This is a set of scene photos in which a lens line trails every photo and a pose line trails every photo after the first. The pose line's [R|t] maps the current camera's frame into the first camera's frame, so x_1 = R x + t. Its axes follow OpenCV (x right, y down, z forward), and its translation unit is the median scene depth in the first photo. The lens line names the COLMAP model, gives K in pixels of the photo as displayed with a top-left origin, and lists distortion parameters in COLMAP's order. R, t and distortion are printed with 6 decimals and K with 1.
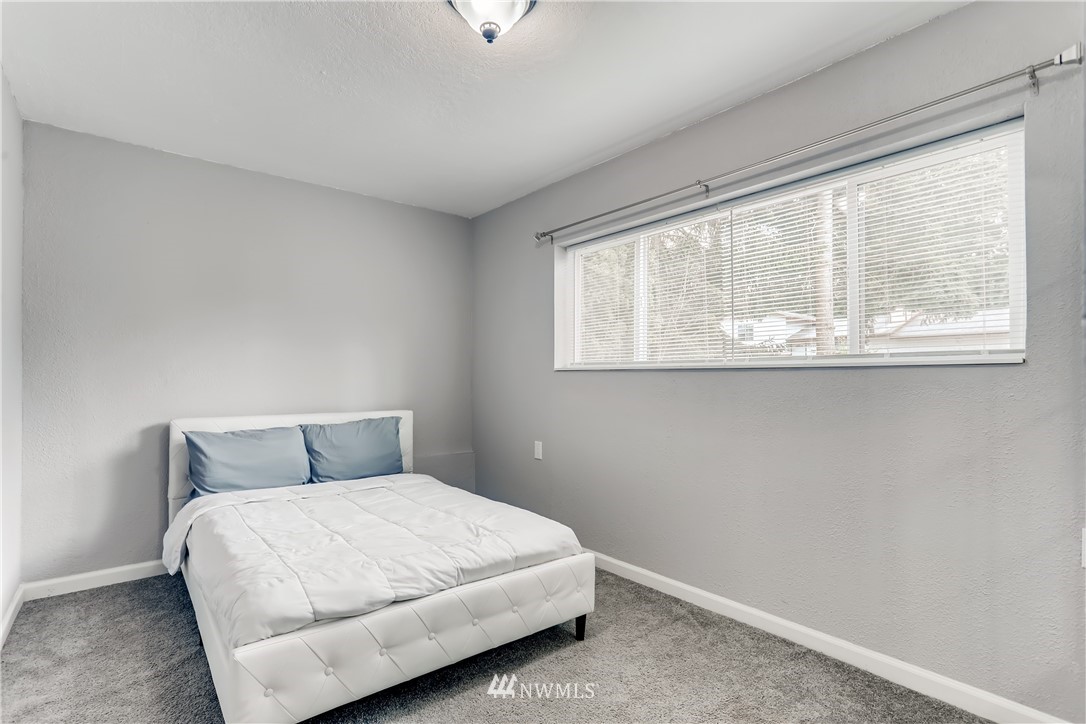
lens RADIAL K [[543.5, 0, 535.1], [0, 543.5, 370.9], [0, 0, 1]] dist [-0.004478, -0.000532]
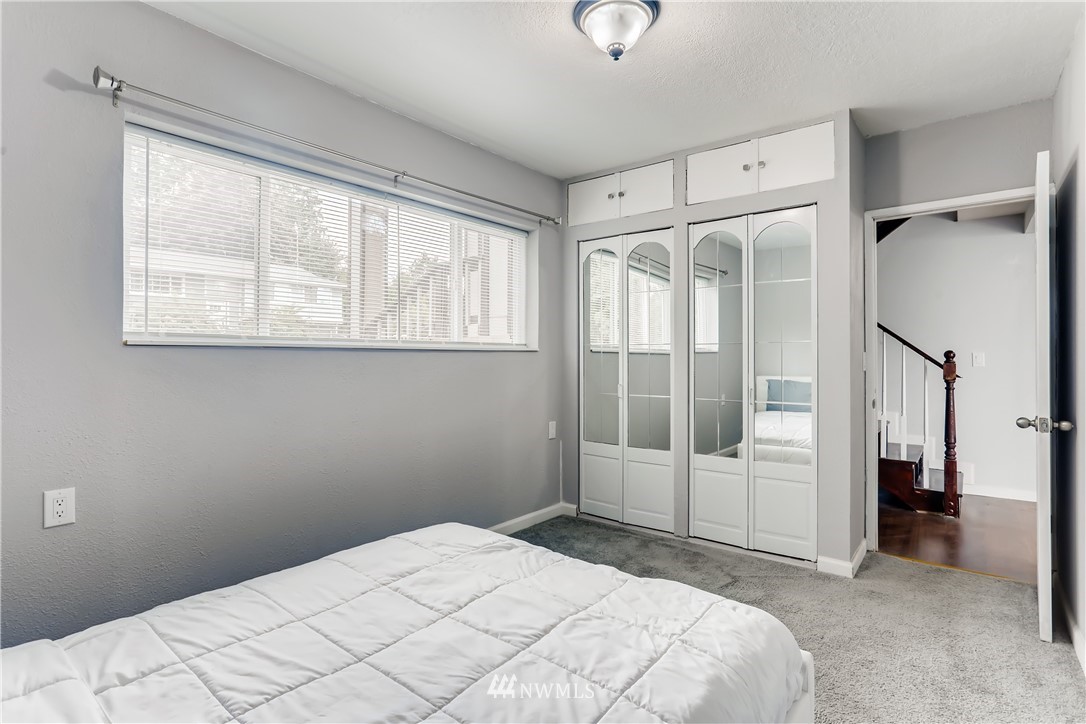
lens RADIAL K [[543.5, 0, 535.1], [0, 543.5, 370.9], [0, 0, 1]] dist [-0.004478, -0.000532]
pose [[-0.232261, -0.025835, 0.972310, -0.887786], [-0.015376, 0.999620, 0.022888, 0.010178], [-0.972532, -0.009634, -0.232569, 1.113240]]
